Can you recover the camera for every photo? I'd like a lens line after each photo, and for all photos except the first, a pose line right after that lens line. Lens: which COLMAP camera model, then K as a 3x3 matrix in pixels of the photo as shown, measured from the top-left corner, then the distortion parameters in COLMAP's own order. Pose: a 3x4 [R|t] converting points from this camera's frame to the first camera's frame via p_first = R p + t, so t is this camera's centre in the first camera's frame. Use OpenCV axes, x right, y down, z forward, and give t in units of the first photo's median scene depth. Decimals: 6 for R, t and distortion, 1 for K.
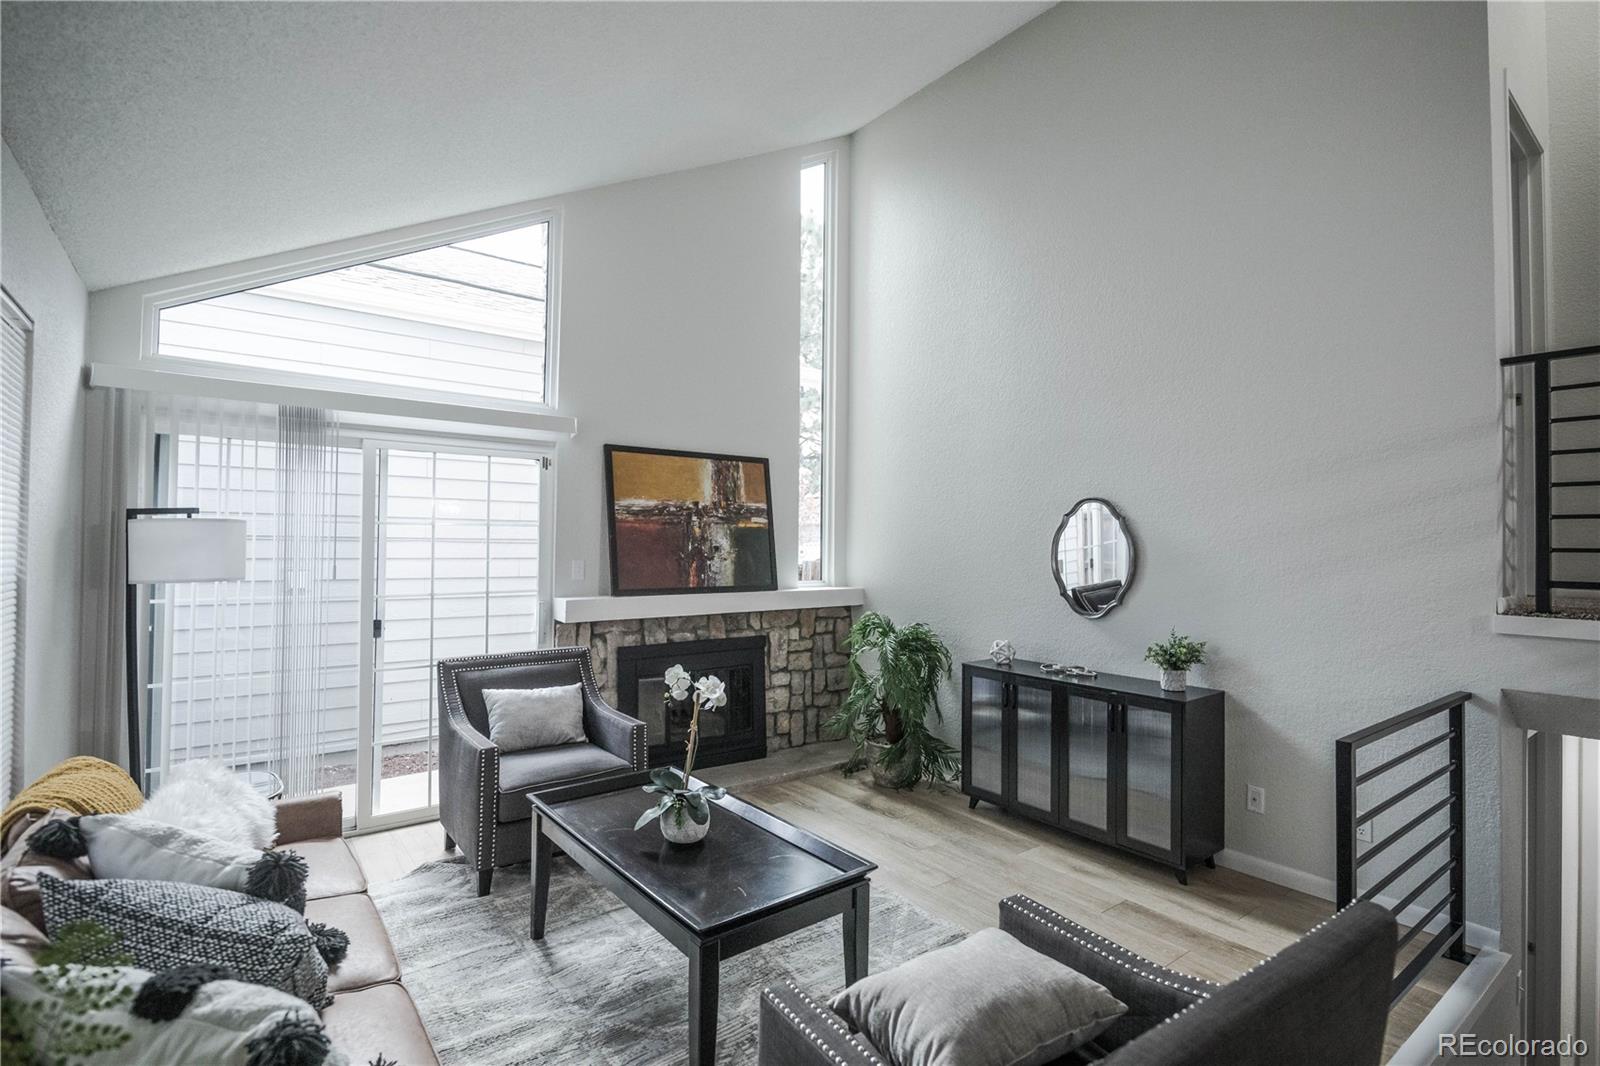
lens RADIAL K [[780.3, 0, 798.1], [0, 780.3, 538.1], [0, 0, 1]] dist [-0.004396, -0.004252]
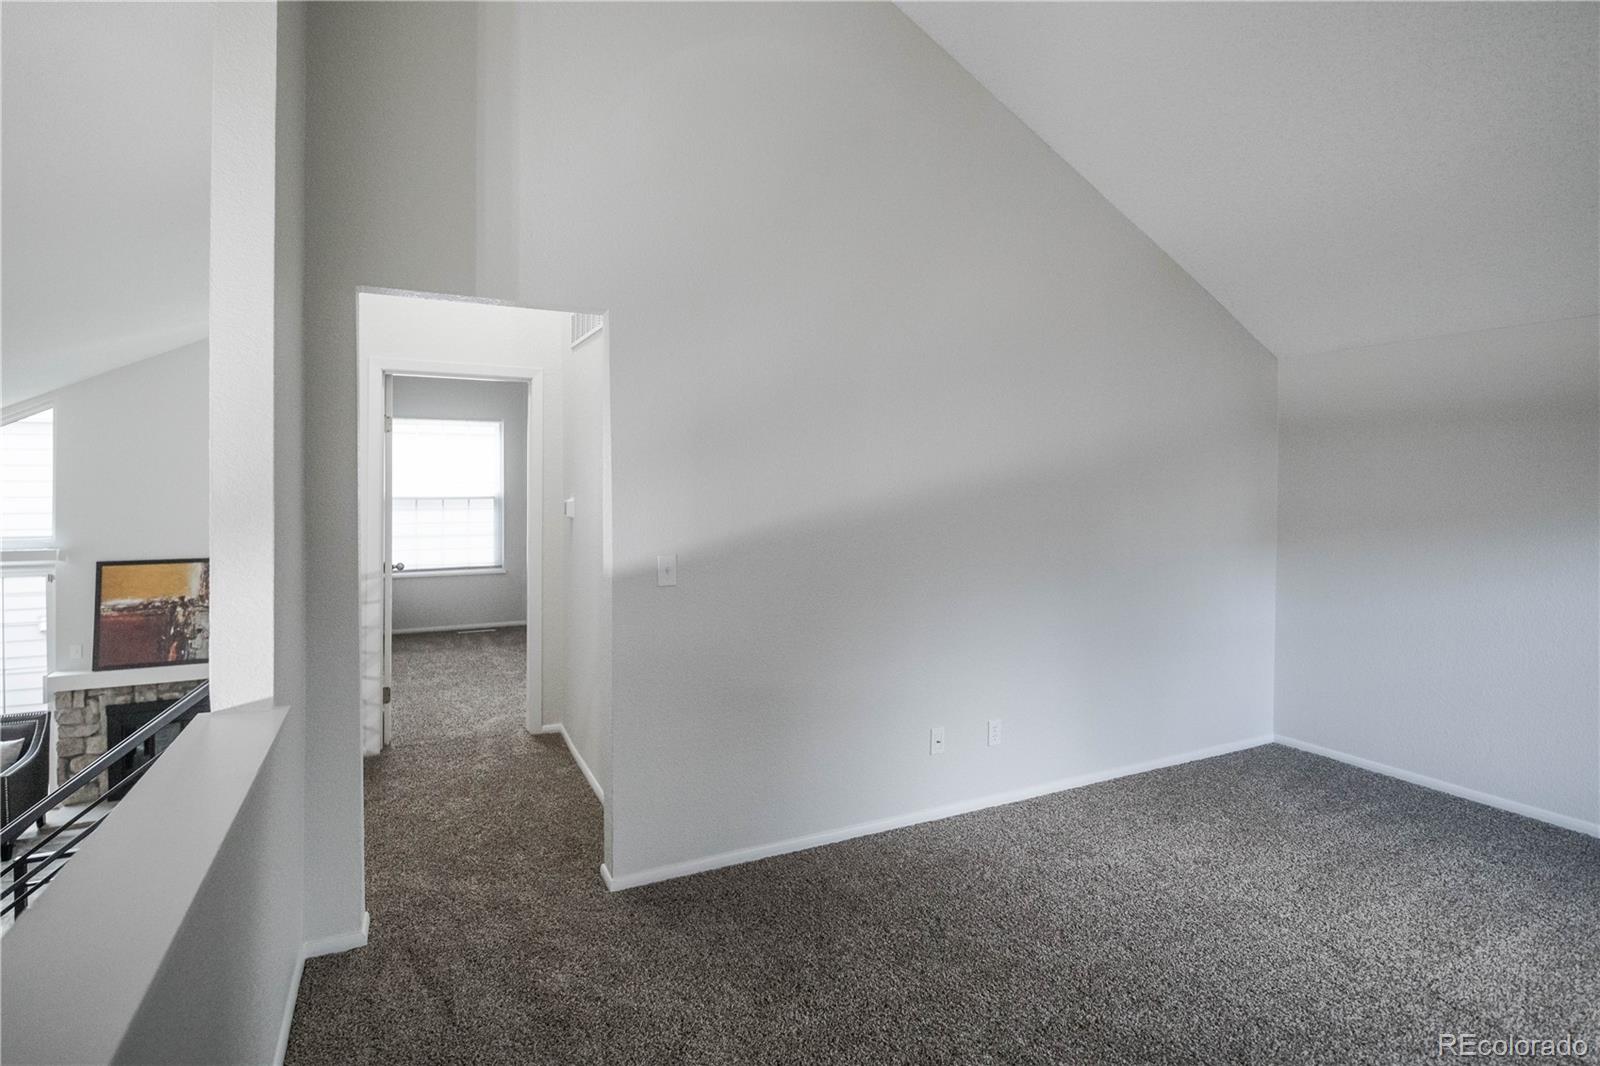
lens RADIAL K [[780.3, 0, 802.1], [0, 780.3, 526.2], [0, 0, 1]] dist [-0.004396, -0.004252]
pose [[0.978643, -0.019940, -0.204600, 1.276111], [0.025422, 0.999384, 0.024204, -0.184602], [0.203991, -0.028888, 0.978546, -0.107460]]
